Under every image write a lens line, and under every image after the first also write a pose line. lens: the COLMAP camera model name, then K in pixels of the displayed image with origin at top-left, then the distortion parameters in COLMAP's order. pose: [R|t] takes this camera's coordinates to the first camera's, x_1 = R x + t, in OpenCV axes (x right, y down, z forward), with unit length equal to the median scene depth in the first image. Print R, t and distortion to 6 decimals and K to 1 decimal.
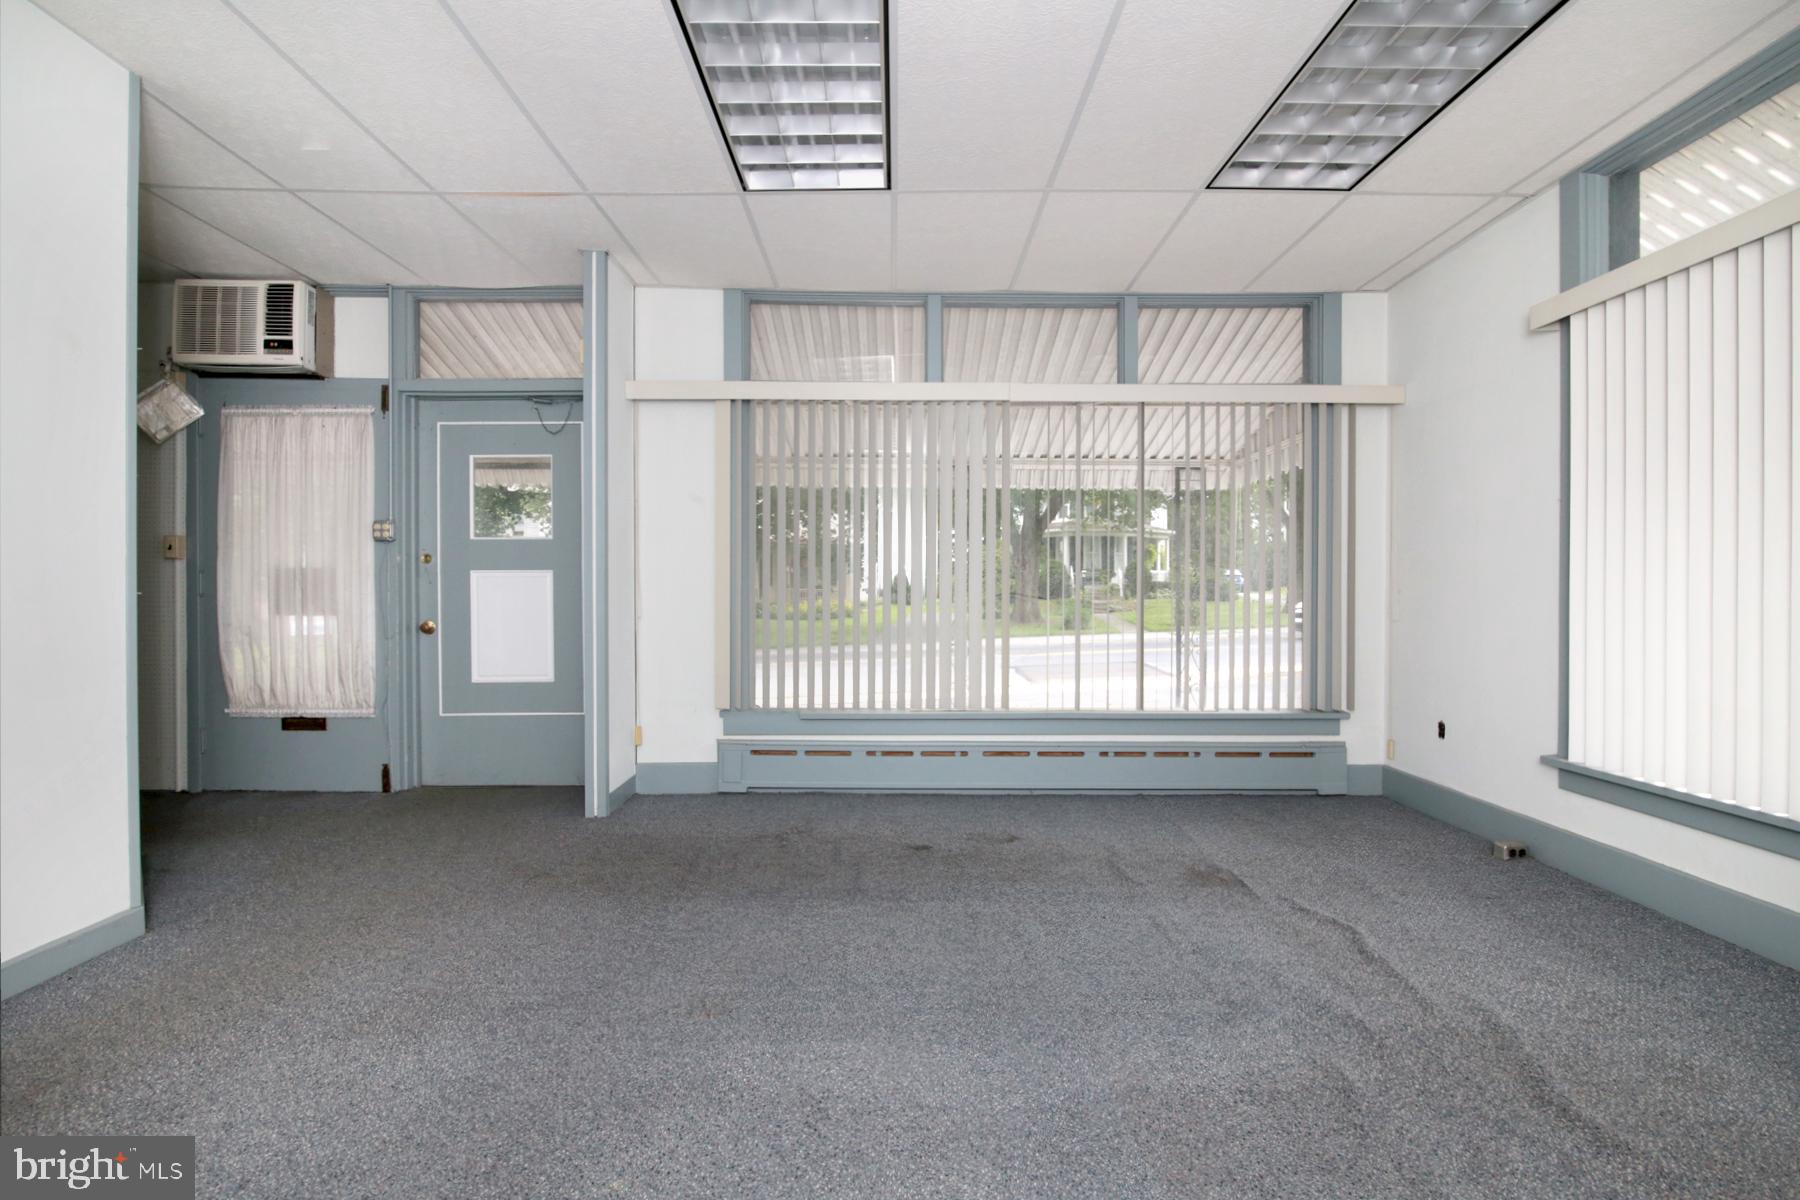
lens RADIAL K [[831.9, 0, 921.6], [0, 831.9, 608.0], [0, 0, 1]] dist [0.093360, 0.000113]
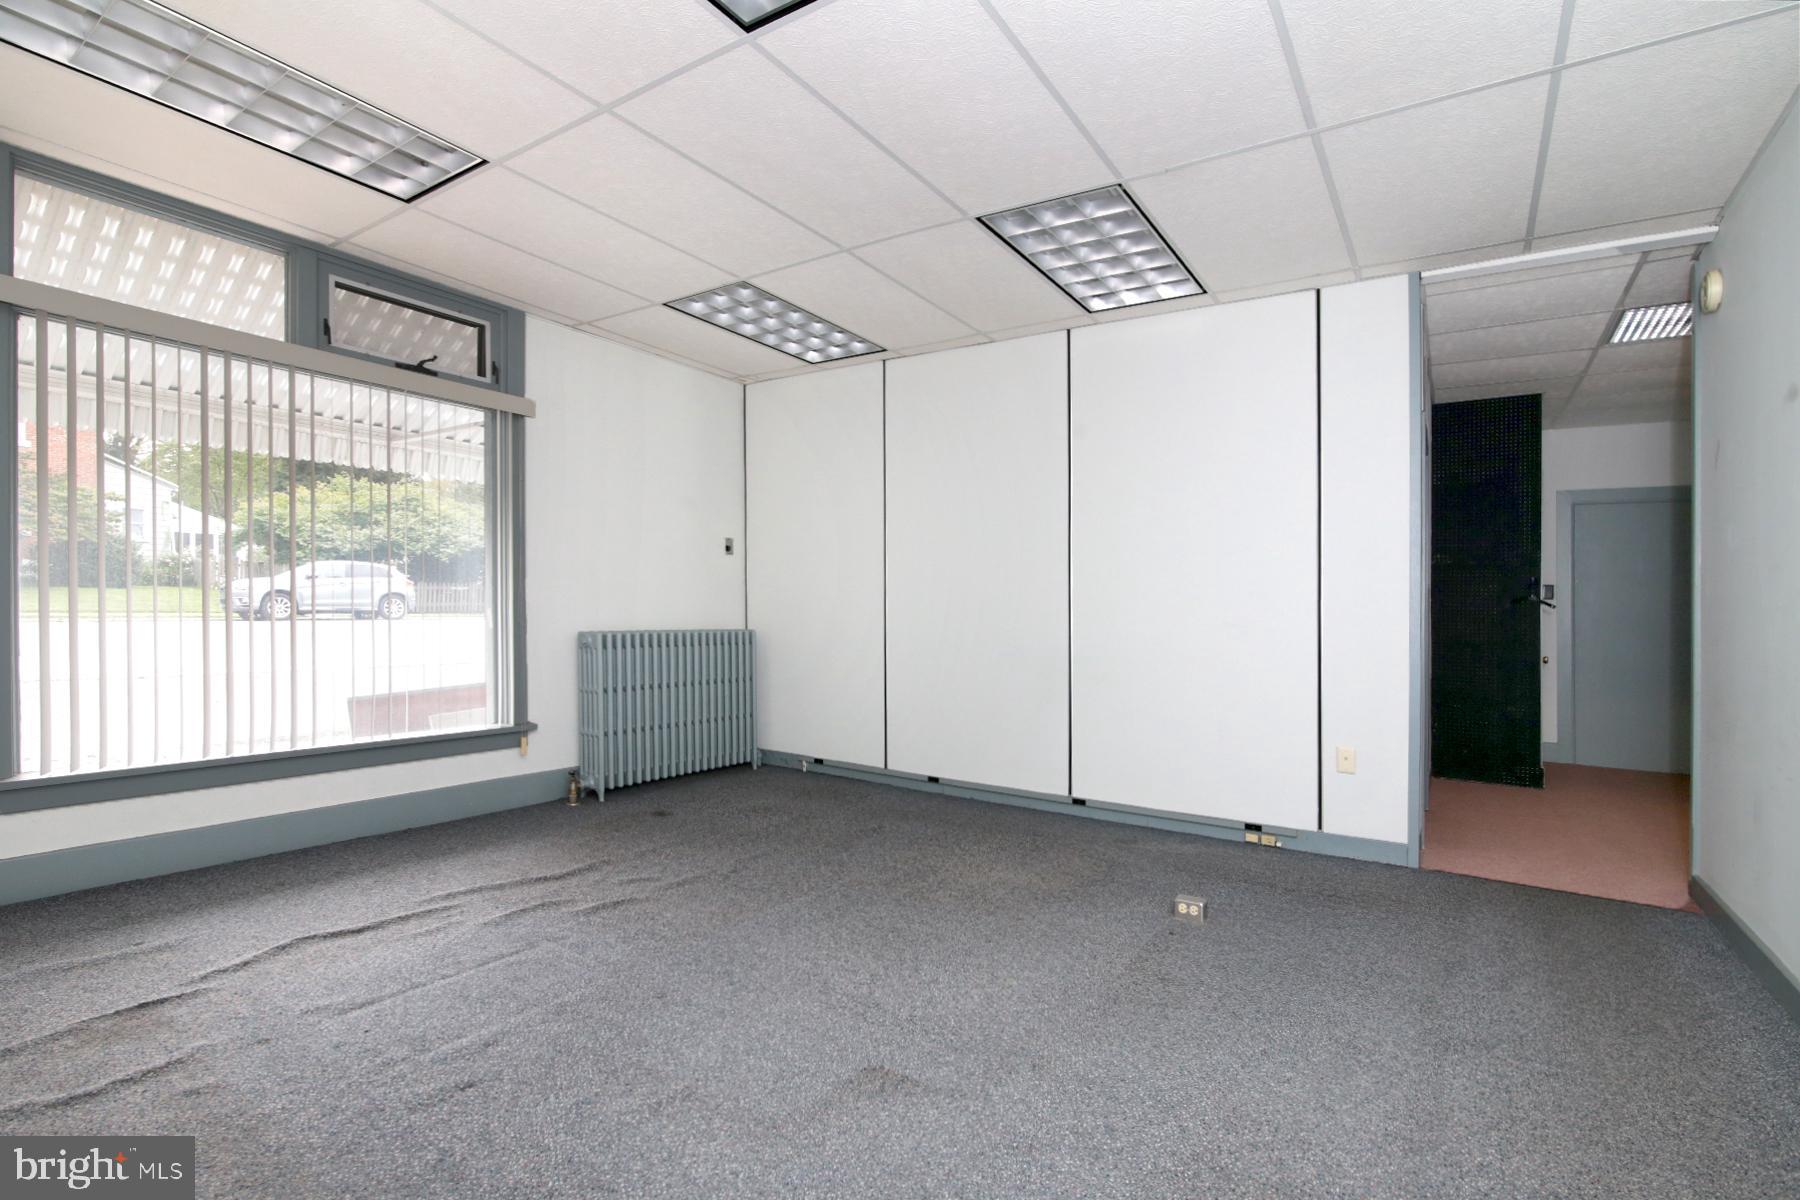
lens RADIAL K [[831.9, 0, 921.6], [0, 831.9, 608.0], [0, 0, 1]] dist [0.093360, 0.000113]
pose [[-0.818563, -0.008940, 0.574347, -0.720324], [-0.008506, 0.999958, 0.003442, -0.015335], [-0.574354, -0.002068, -0.818605, 1.563744]]
